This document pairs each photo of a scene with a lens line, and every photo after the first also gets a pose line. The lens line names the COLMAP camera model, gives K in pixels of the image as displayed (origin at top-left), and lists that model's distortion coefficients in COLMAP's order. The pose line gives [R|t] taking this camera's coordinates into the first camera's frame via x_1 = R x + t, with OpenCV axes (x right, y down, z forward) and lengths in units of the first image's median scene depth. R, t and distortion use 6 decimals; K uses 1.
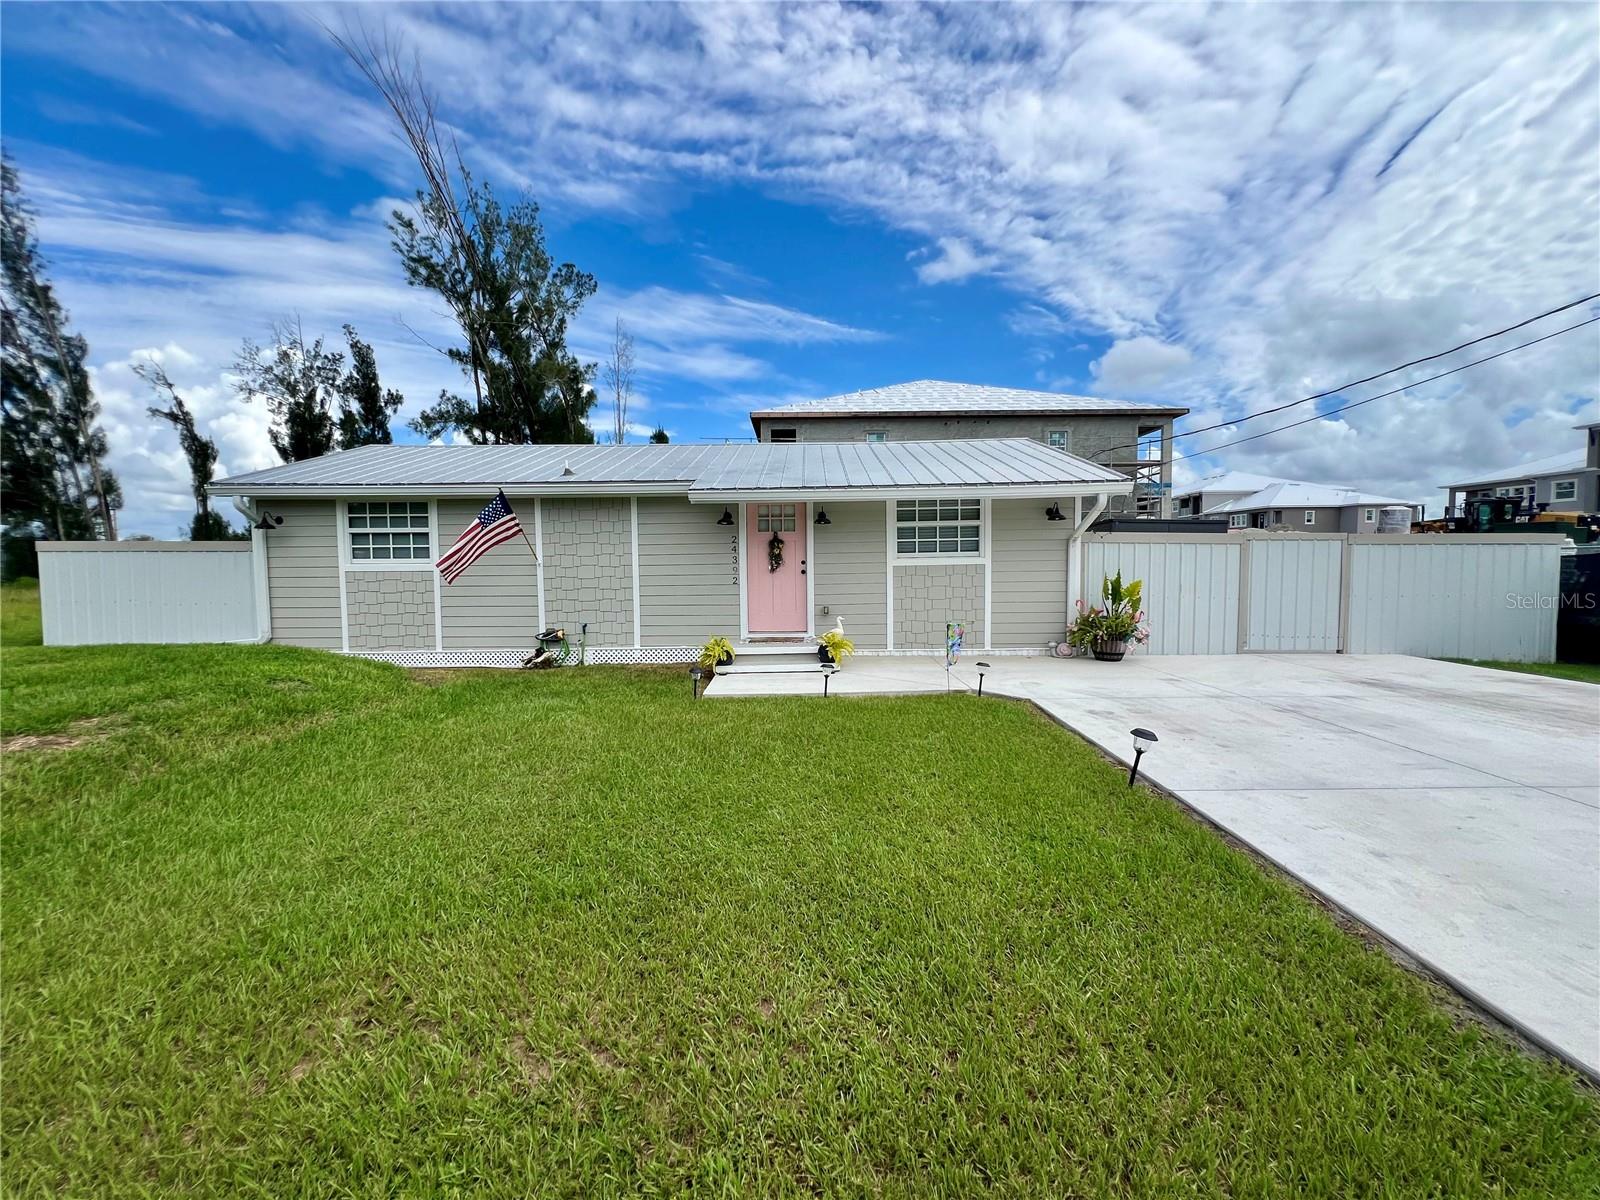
lens RADIAL K [[641.7, 0, 810.2], [0, 641.7, 596.7], [0, 0, 1]] dist [-0.001938, 0.000308]
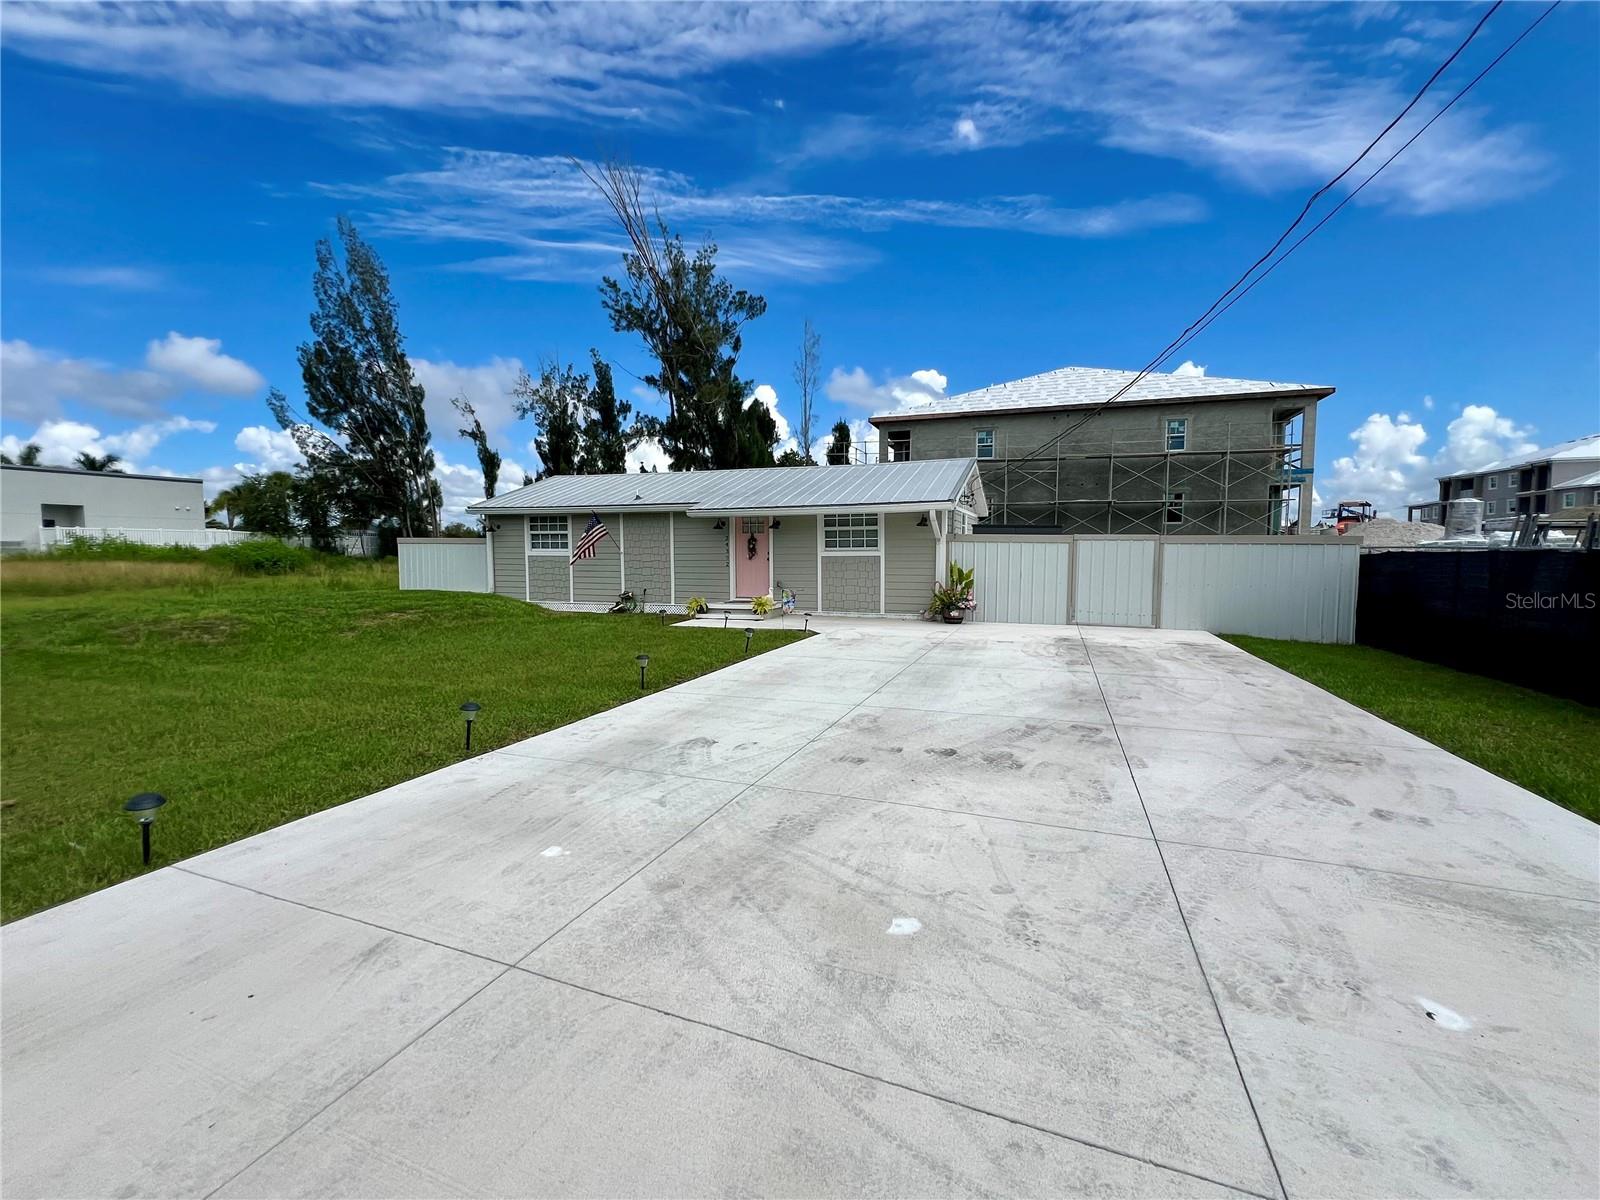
lens RADIAL K [[641.7, 0, 791.6], [0, 641.7, 596.5], [0, 0, 1]] dist [-0.001938, 0.000308]
pose [[0.947133, 0.032145, -0.319228, 0.117621], [-0.025253, 0.999351, 0.025706, 0.002107], [0.319847, -0.016285, 0.947329, -0.098765]]
